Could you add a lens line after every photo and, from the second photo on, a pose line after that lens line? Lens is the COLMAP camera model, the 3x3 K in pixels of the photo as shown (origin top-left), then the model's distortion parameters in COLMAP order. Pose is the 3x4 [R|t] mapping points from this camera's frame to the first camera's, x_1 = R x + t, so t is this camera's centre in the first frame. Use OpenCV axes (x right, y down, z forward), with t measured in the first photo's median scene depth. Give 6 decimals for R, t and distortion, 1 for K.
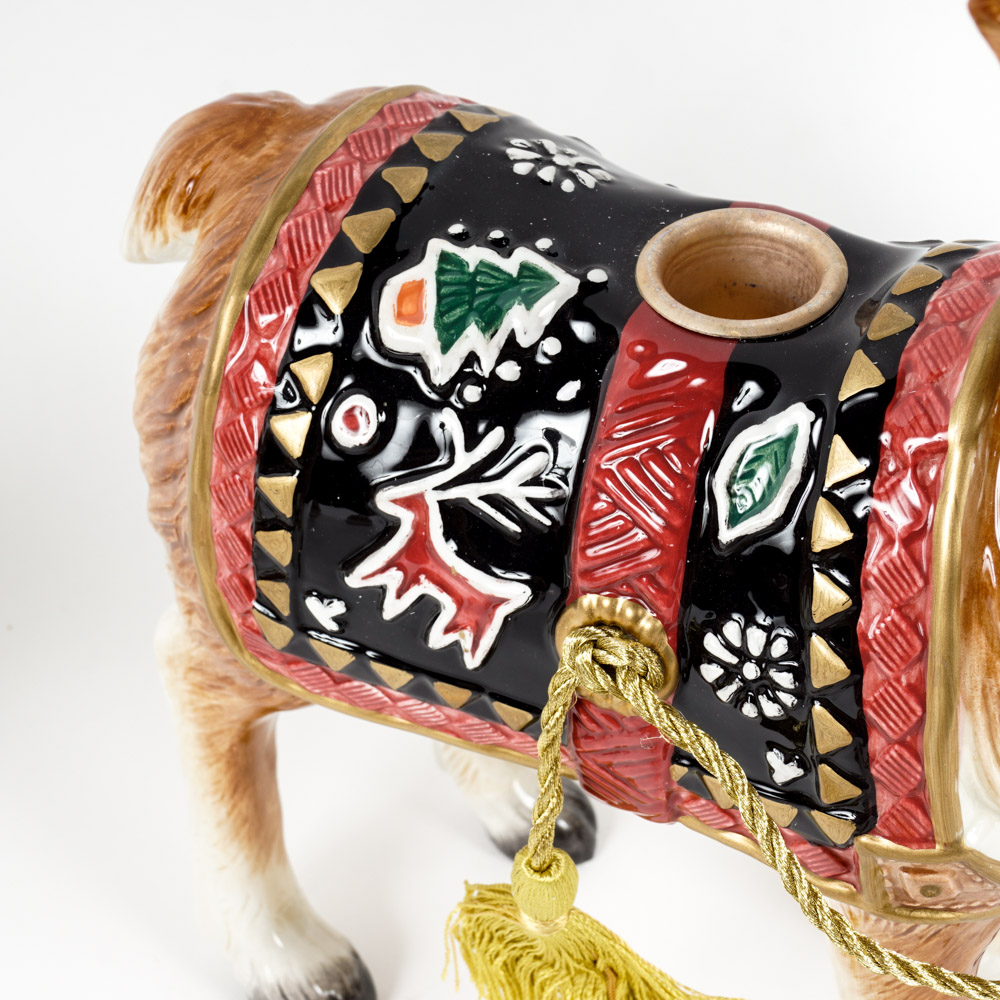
lens RADIAL K [[2370.9, 0, 499.8], [0, 2370.9, 505.4], [0, 0, 1]] dist [-0.048120, 0.000000]
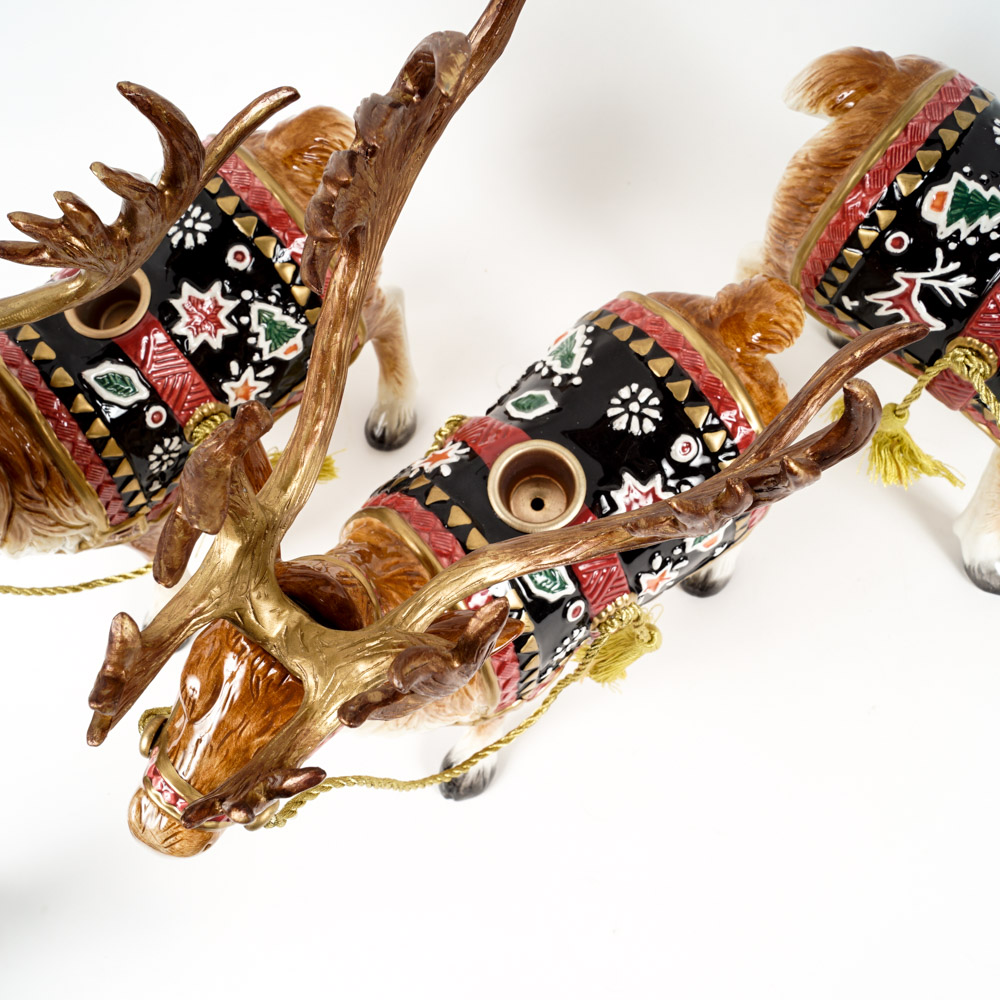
lens RADIAL K [[1152.2, 0, 486.8], [0, 1152.2, 529.0], [0, 0, 1]] dist [-0.095808, 0.000000]
pose [[0.976753, 0.211052, -0.037567, -0.355060], [-0.164940, 0.851841, 0.497153, -0.282128], [0.136926, -0.479399, 0.866849, -0.153606]]
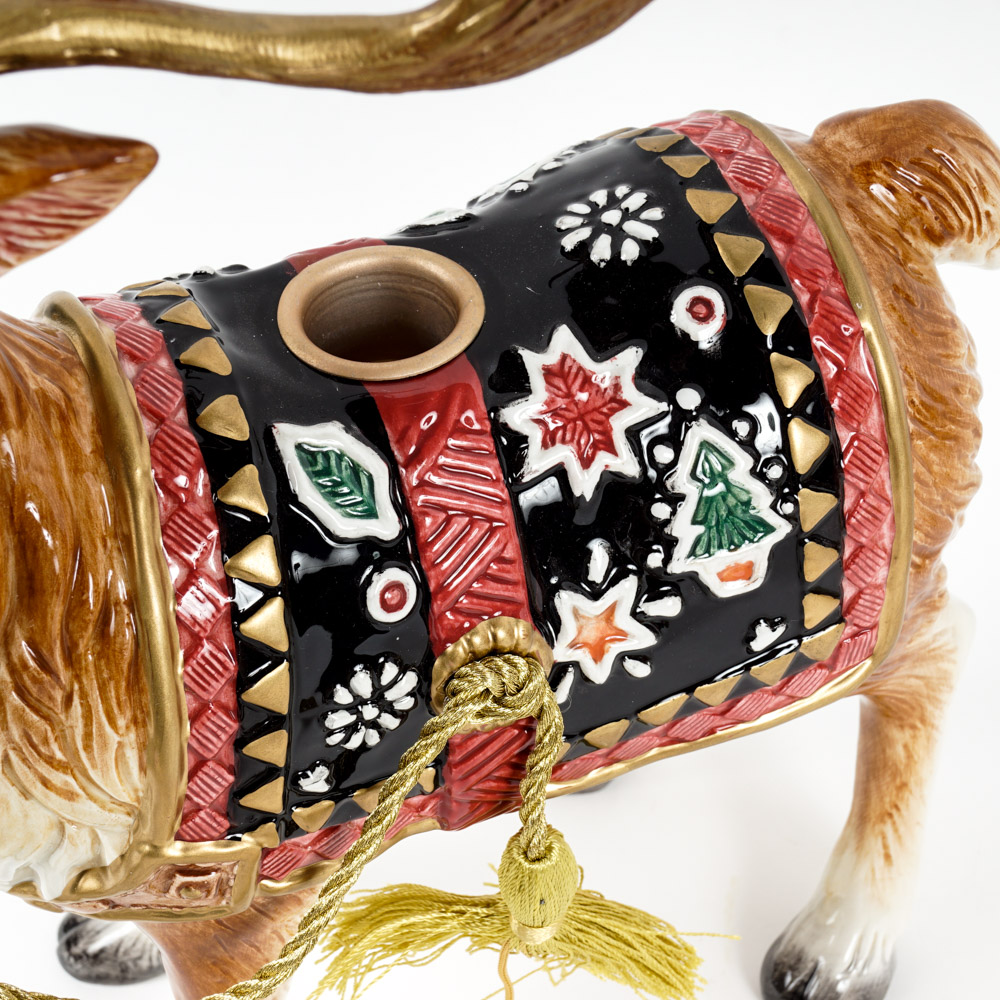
lens RADIAL K [[2370.9, 0, 495.1], [0, 2370.9, 502.1], [0, 0, 1]] dist [-0.048120, 0.000000]
pose [[0.853952, 0.405254, -0.326396, -0.404956], [-0.385925, 0.914004, 0.125131, 0.068715], [0.349037, 0.019109, 0.936914, -0.056617]]
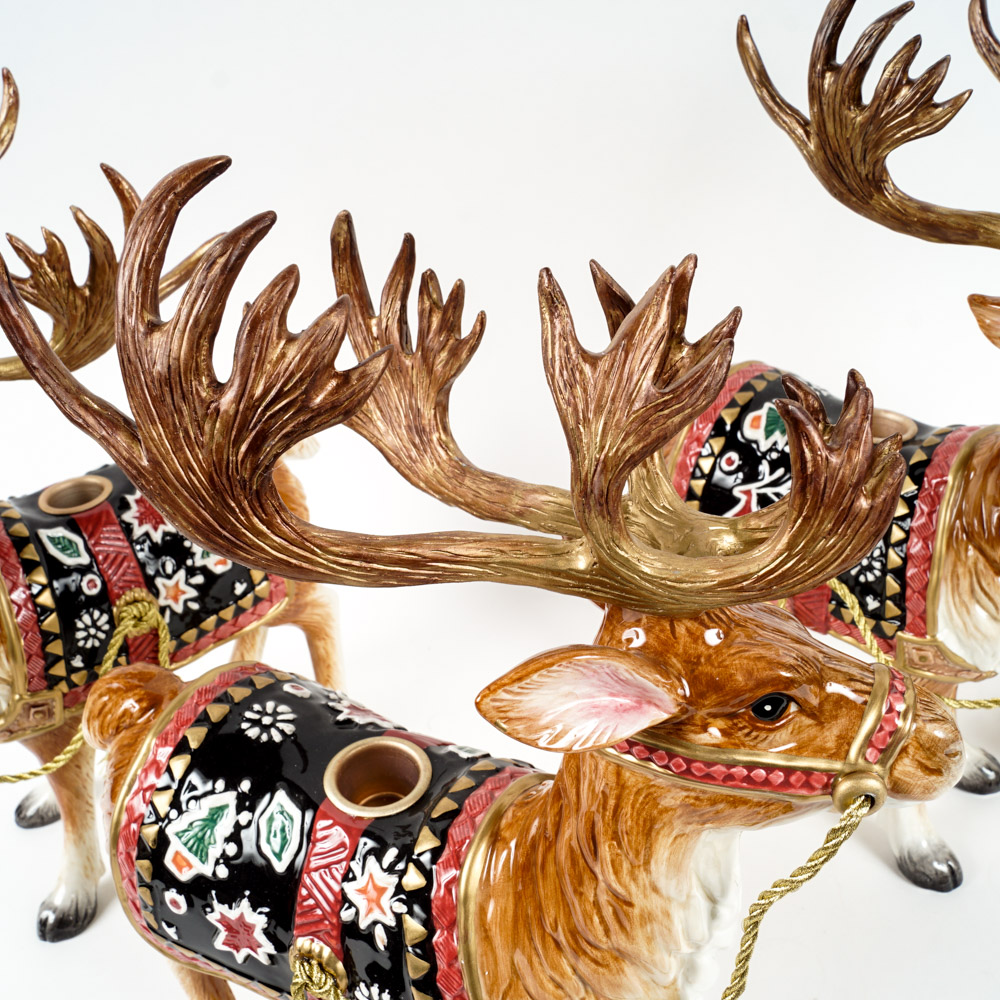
lens RADIAL K [[1152.2, 0, 490.5], [0, 1152.2, 498.6], [0, 0, 1]] dist [-0.095808, 0.000000]
pose [[0.966557, 0.138315, -0.215955, -0.036096], [-0.176357, 0.969857, -0.168152, 0.284536], [0.186188, 0.200614, 0.961815, -0.343821]]
